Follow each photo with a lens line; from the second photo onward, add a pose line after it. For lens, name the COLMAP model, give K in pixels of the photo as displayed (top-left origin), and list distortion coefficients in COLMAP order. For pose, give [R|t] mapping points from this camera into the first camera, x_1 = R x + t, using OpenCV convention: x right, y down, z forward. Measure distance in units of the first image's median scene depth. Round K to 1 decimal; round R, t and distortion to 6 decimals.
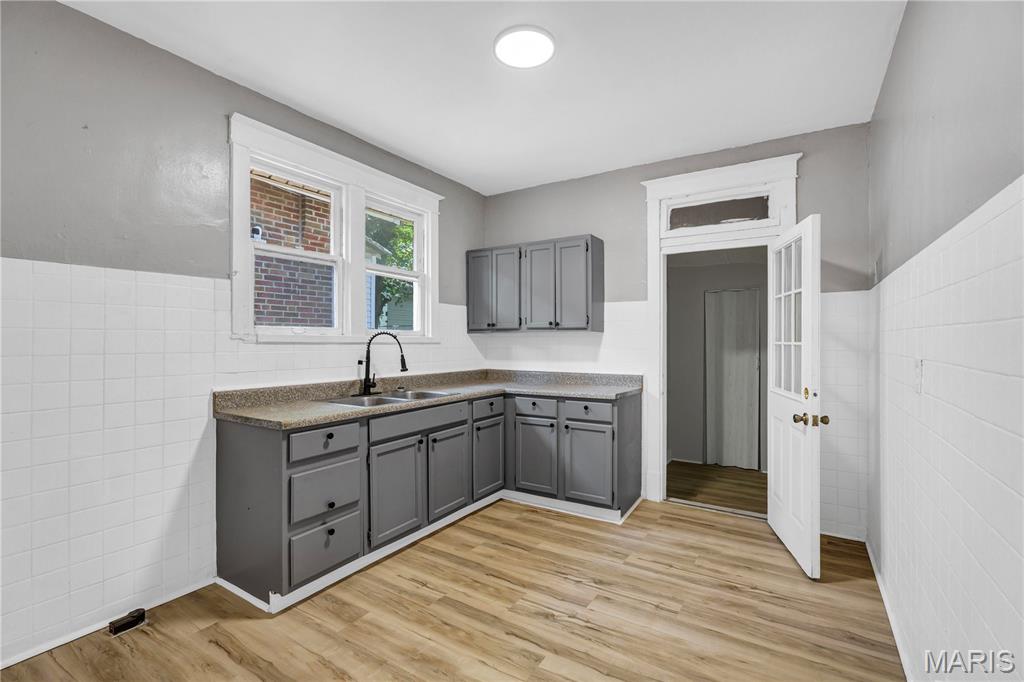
lens RADIAL K [[487.0, 0, 518.8], [0, 487.0, 338.6], [0, 0, 1]] dist [0.003157, 0.000779]
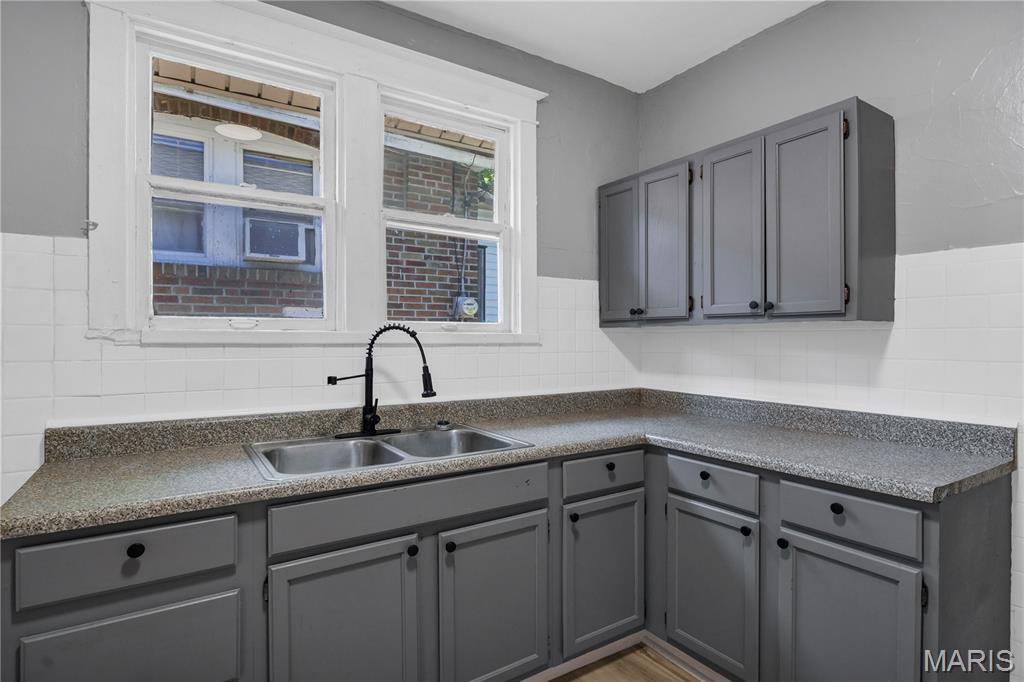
lens RADIAL K [[468.1, 0, 511.0], [0, 468.1, 337.0], [0, 0, 1]] dist [-0.001955, -0.000059]
pose [[0.871673, 0.002144, -0.490084, 0.087906], [0.000525, 0.999986, 0.005309, -0.002317], [0.490088, -0.004885, 0.871659, 0.506978]]
